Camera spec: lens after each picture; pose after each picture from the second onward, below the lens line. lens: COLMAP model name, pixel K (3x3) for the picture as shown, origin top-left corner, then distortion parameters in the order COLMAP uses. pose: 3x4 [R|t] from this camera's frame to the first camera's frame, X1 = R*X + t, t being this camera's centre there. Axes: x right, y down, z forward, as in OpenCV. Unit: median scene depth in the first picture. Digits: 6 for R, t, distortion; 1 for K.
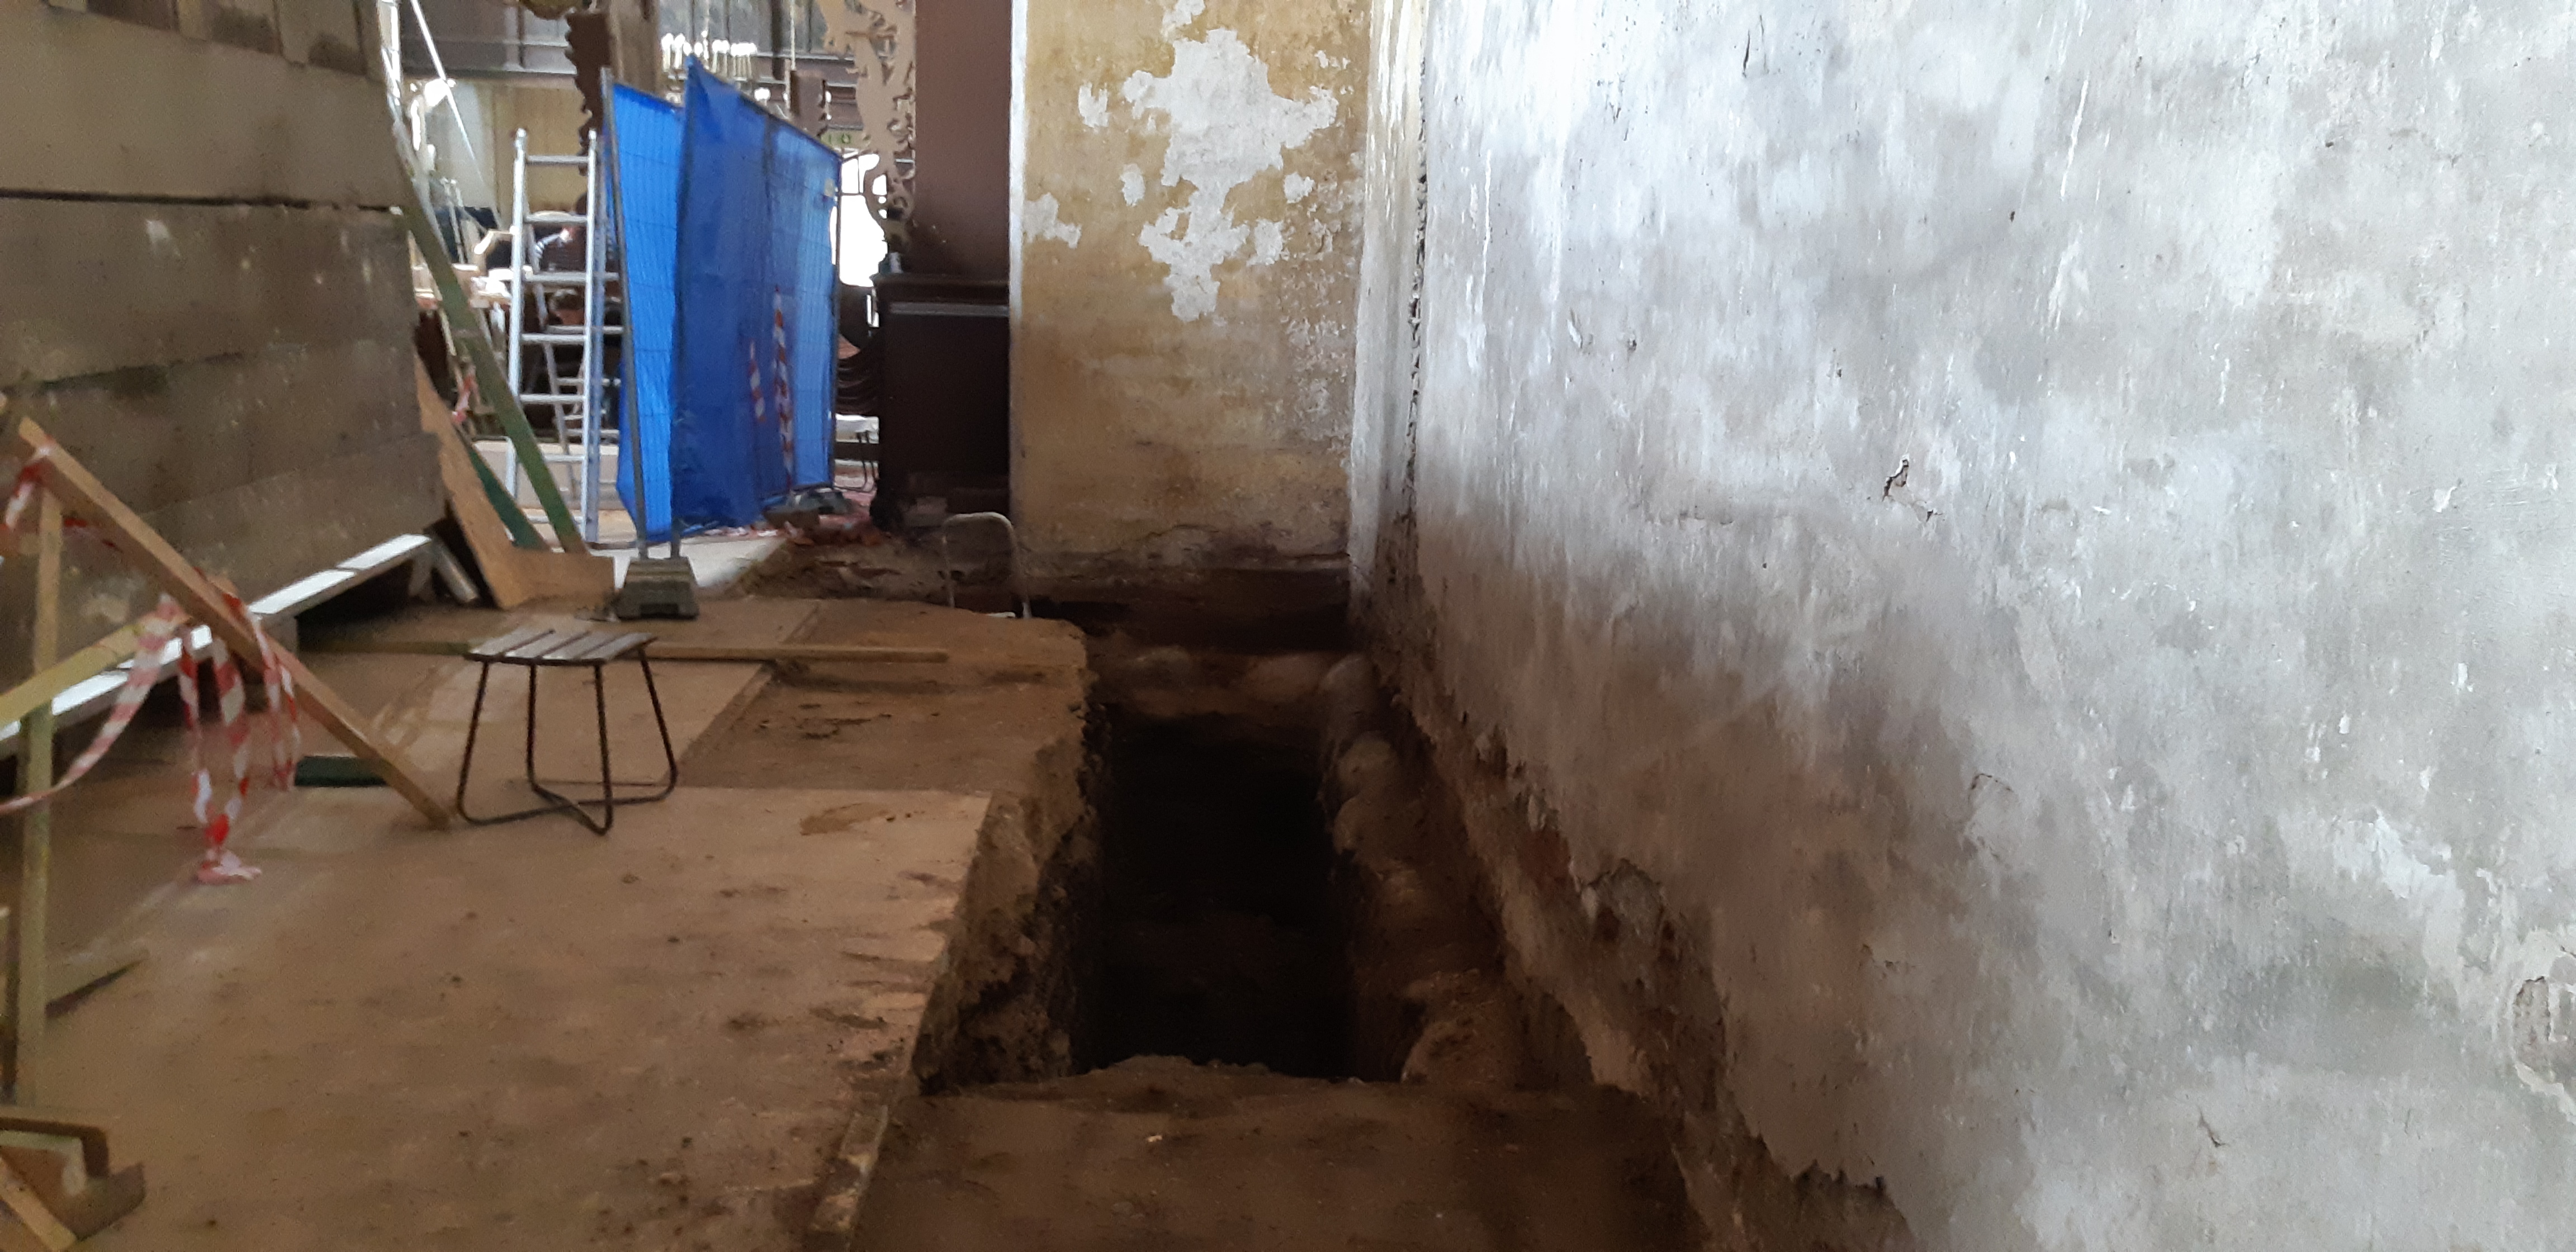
lens RADIAL K [[2003.4, 0, 1311.9], [0, 2003.4, 607.5], [0, 0, 1]] dist [0.089524, -0.165799]
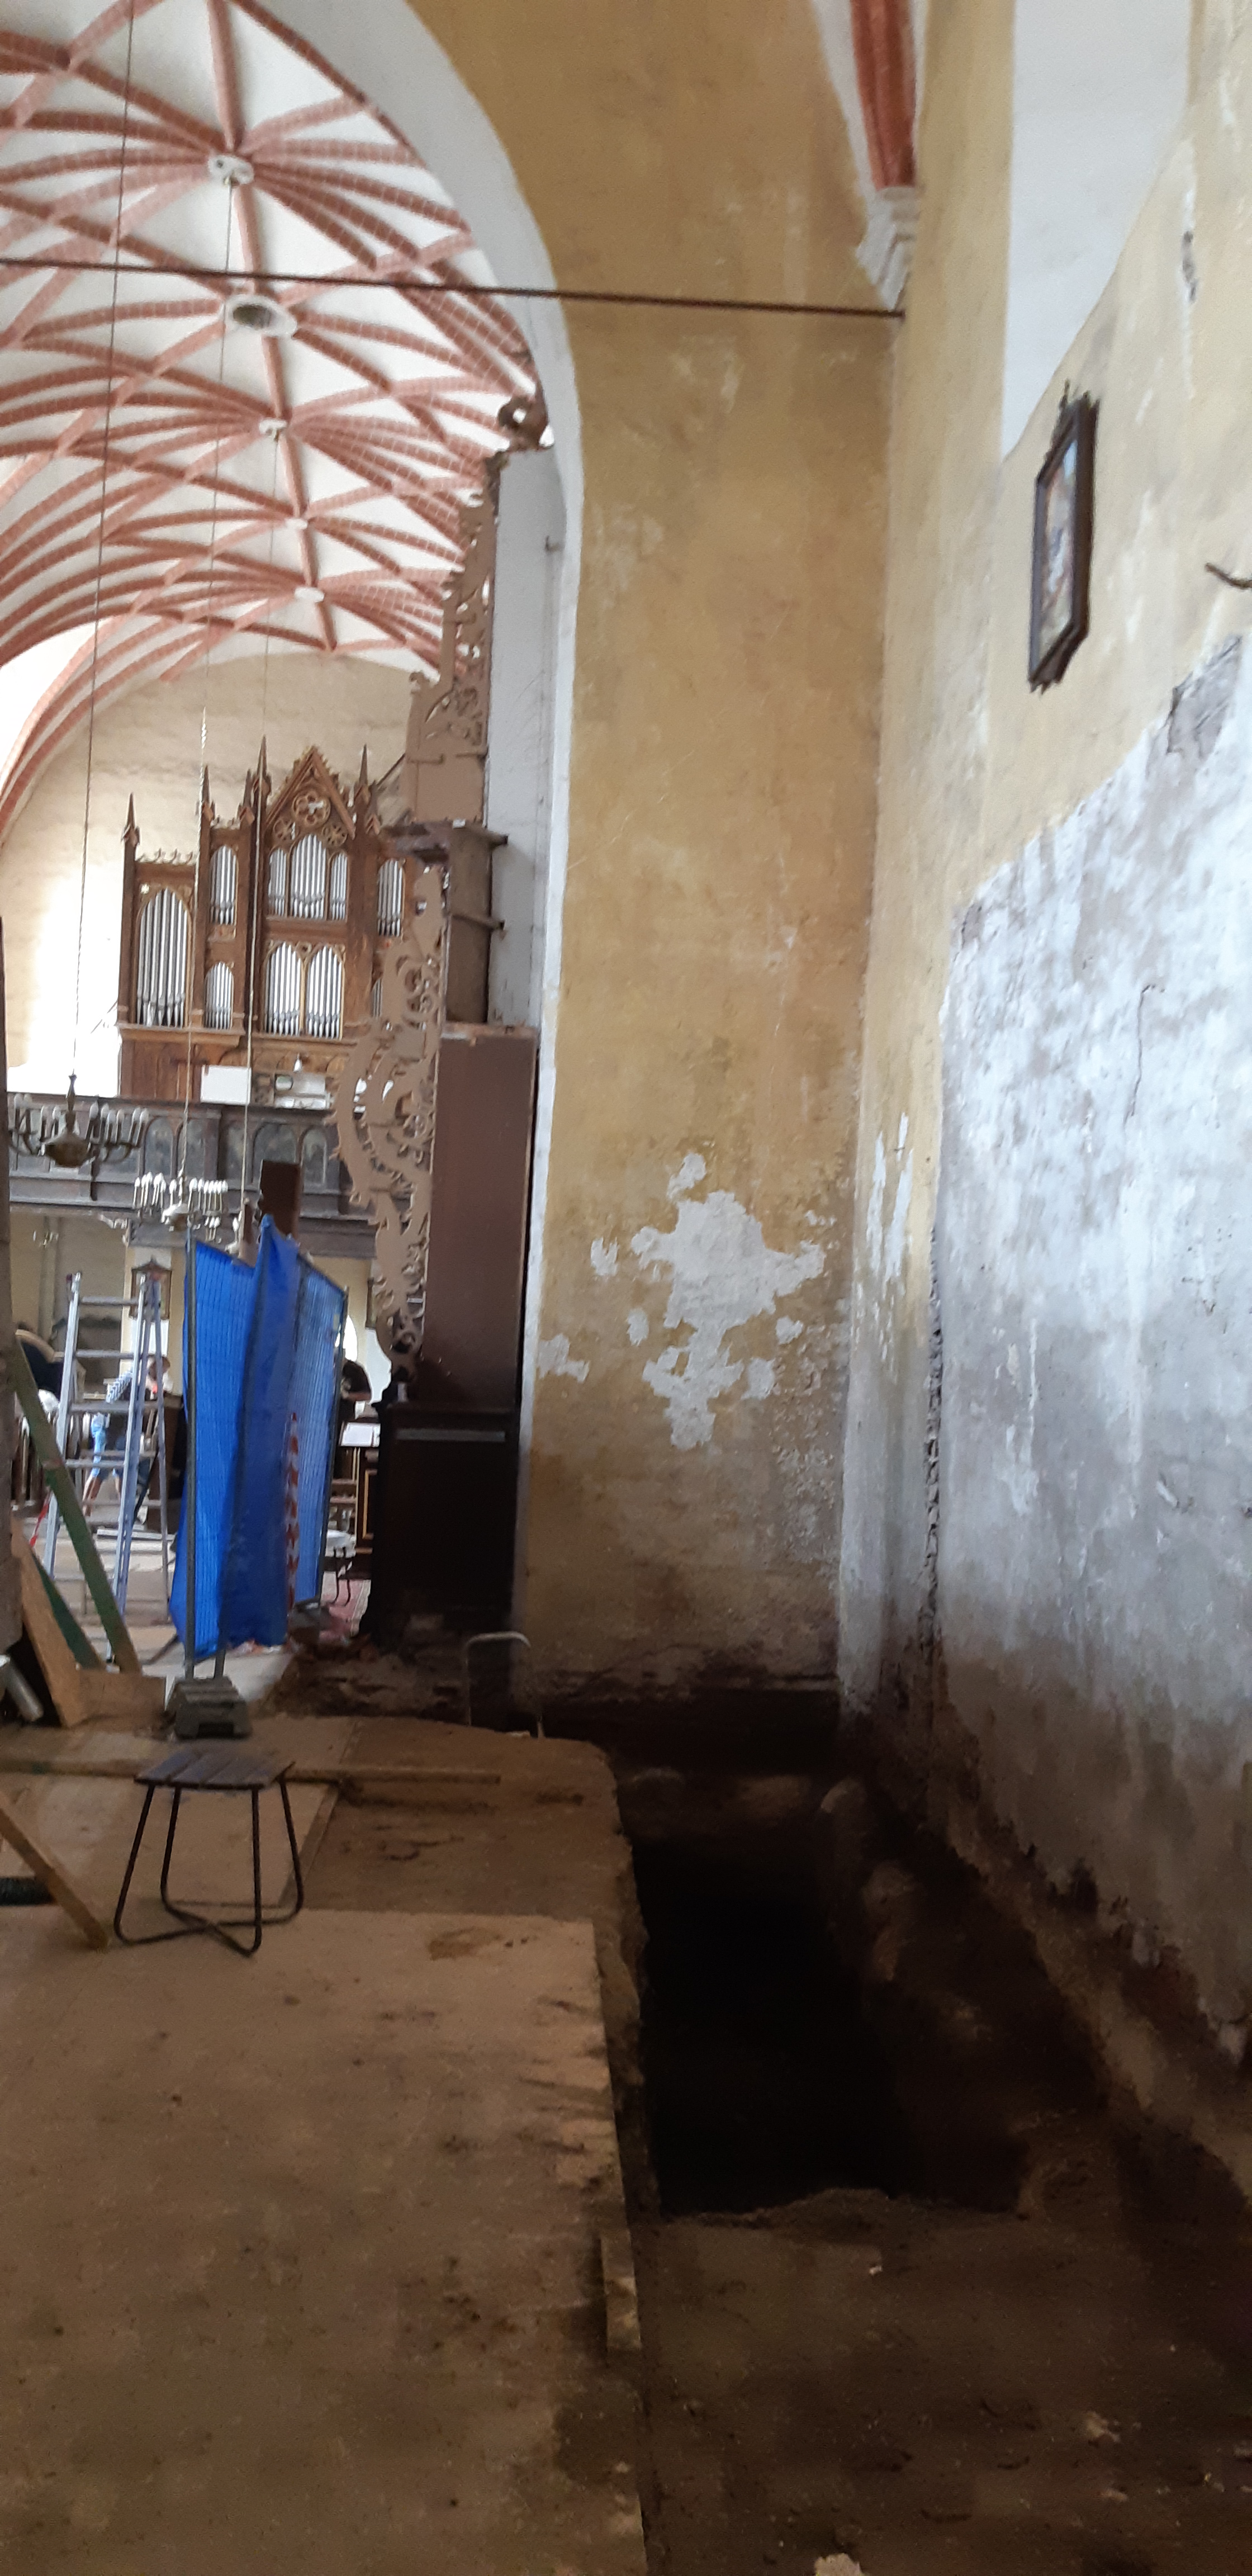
lens RADIAL K [[2003.4, 0, 580.1], [0, 2003.4, 1201.2], [0, 0, 1]] dist [0.089524, -0.165799]
pose [[0.999613, 0.003387, -0.027623, -0.118140], [-0.010050, 0.969518, -0.244814, -0.010676], [0.025952, 0.244996, 0.969177, -0.100880]]
